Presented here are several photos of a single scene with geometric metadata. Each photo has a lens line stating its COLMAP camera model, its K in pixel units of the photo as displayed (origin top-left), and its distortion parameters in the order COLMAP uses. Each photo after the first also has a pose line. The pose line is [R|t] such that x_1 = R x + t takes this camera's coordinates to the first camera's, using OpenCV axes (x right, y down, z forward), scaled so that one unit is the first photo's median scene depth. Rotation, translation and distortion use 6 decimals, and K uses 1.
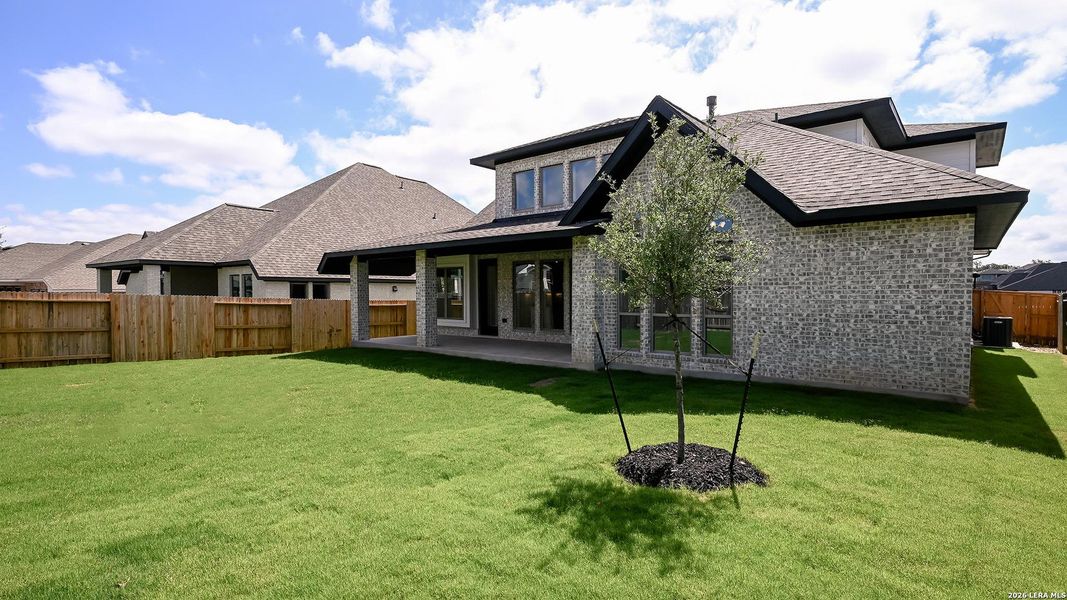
lens RADIAL K [[525.9, 0, 533.4], [0, 525.9, 301.1], [0, 0, 1]] dist [-0.003988, 0.000358]
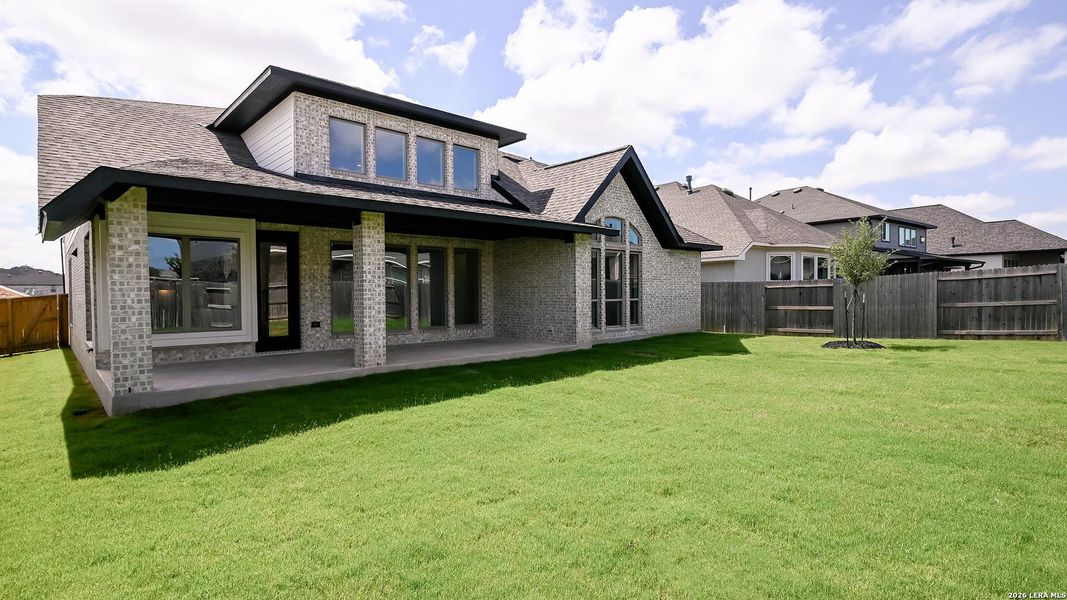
lens RADIAL K [[525.9, 0, 533.0], [0, 525.9, 299.1], [0, 0, 1]] dist [-0.003988, 0.000358]
pose [[0.117931, -0.009437, 0.992977, -0.820724], [0.023211, 0.999708, 0.006745, 0.006704], [-0.992750, 0.022252, 0.118116, 0.745417]]
